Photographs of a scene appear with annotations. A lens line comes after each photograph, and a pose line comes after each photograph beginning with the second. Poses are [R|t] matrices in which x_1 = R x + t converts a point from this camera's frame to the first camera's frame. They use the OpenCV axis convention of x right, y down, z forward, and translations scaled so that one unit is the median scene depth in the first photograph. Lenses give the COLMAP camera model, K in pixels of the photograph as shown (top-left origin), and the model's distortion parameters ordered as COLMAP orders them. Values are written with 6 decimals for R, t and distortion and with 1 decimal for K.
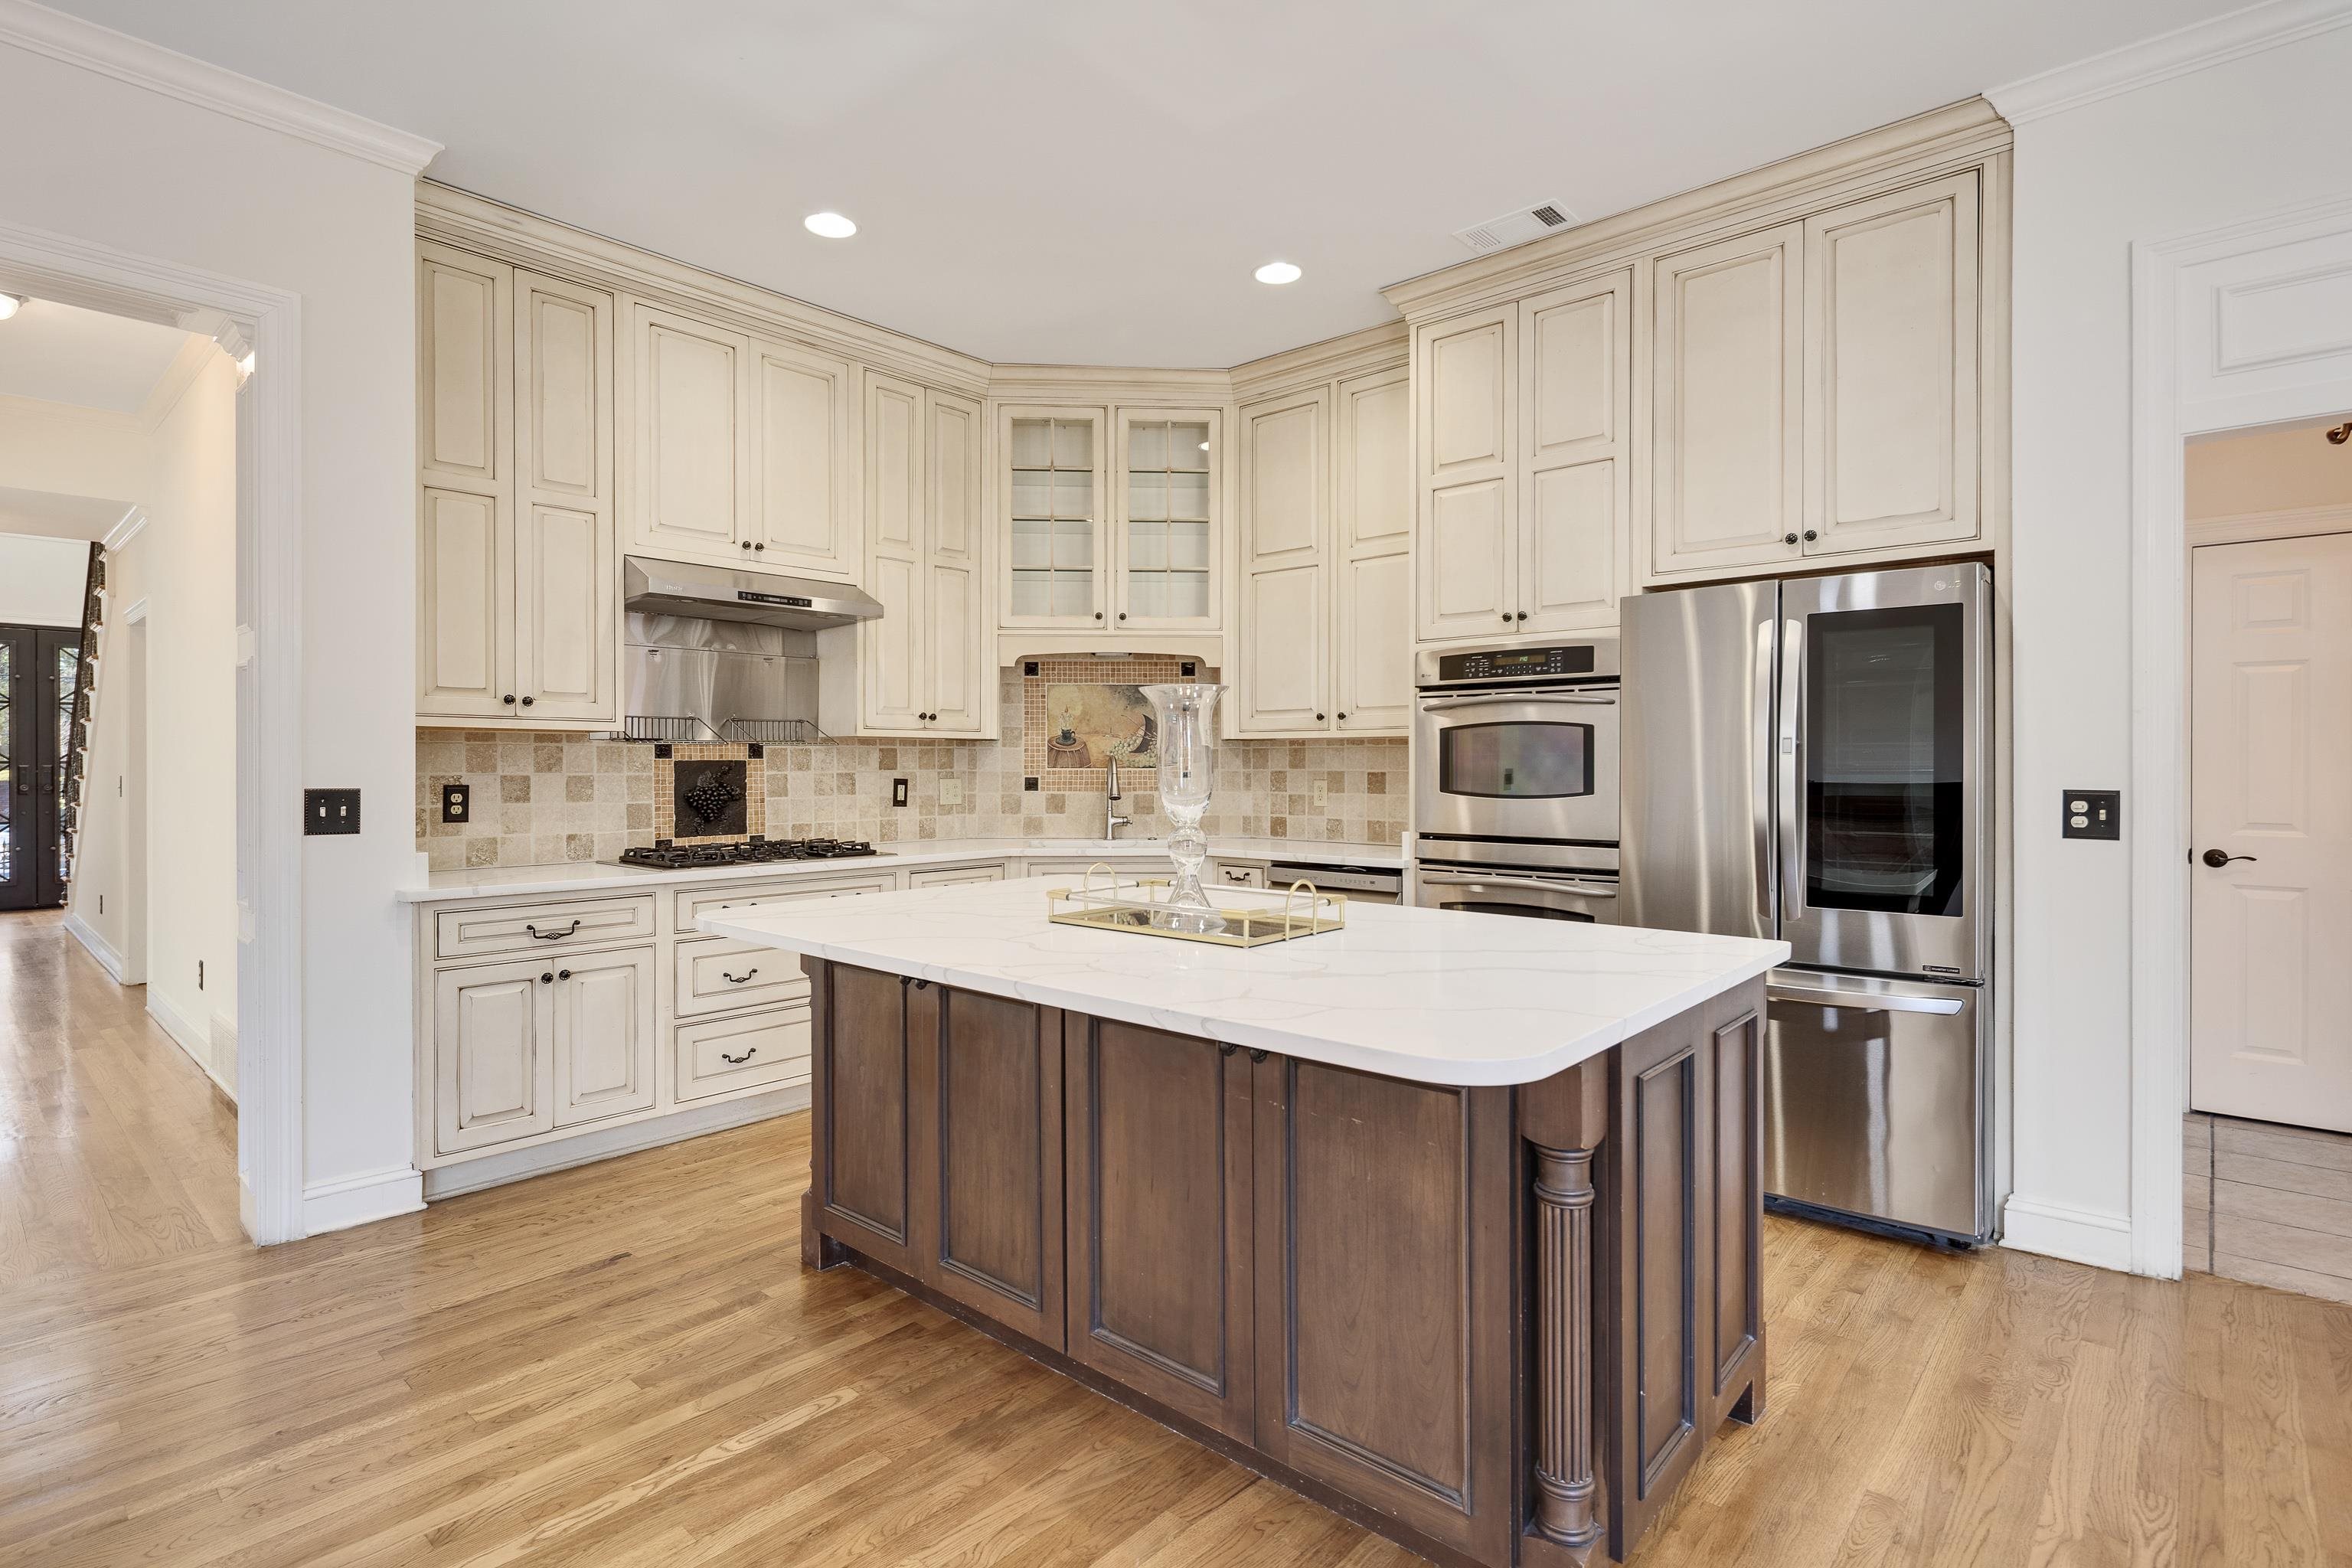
lens RADIAL K [[1140.6, 0, 1171.1], [0, 1140.6, 767.5], [0, 0, 1]] dist [0.003053, -0.002019]
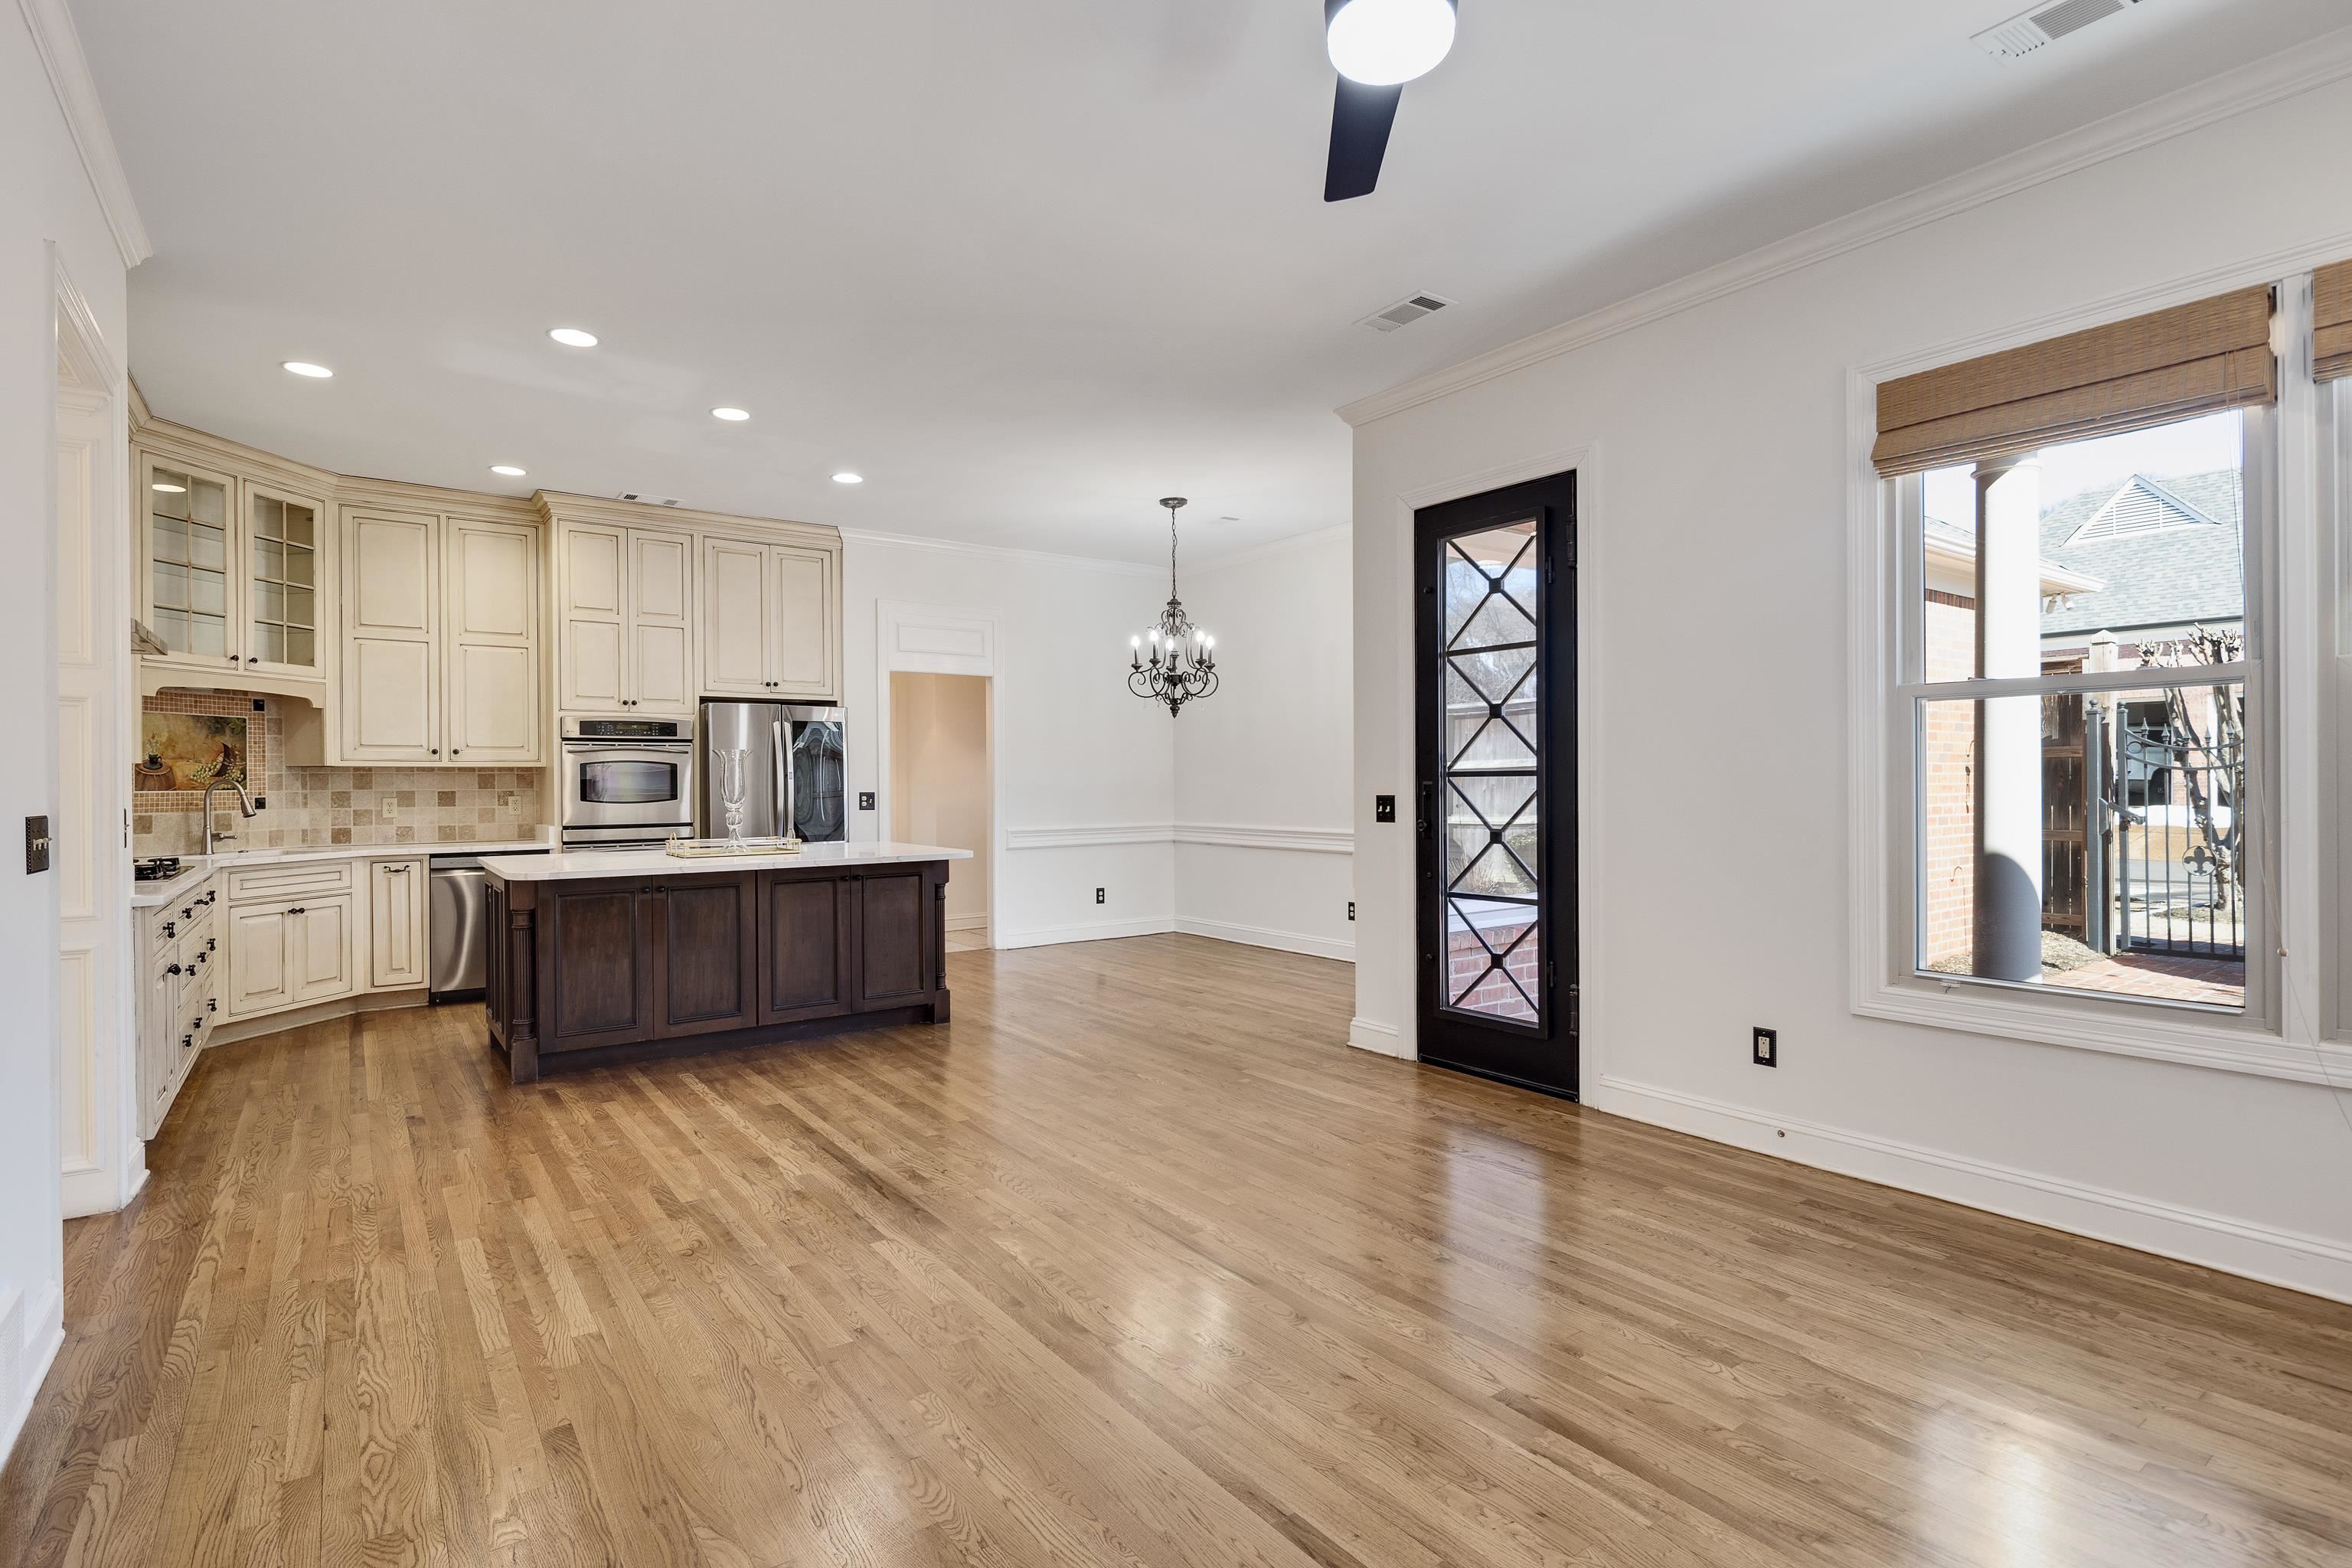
lens RADIAL K [[1140.6, 0, 1174.9], [0, 1140.6, 784.1], [0, 0, 1]] dist [0.003053, -0.002019]
pose [[0.188967, -0.003167, 0.981978, -1.178400], [0.009291, 0.999956, 0.001437, 0.001996], [-0.981939, 0.008852, 0.188988, -0.171768]]
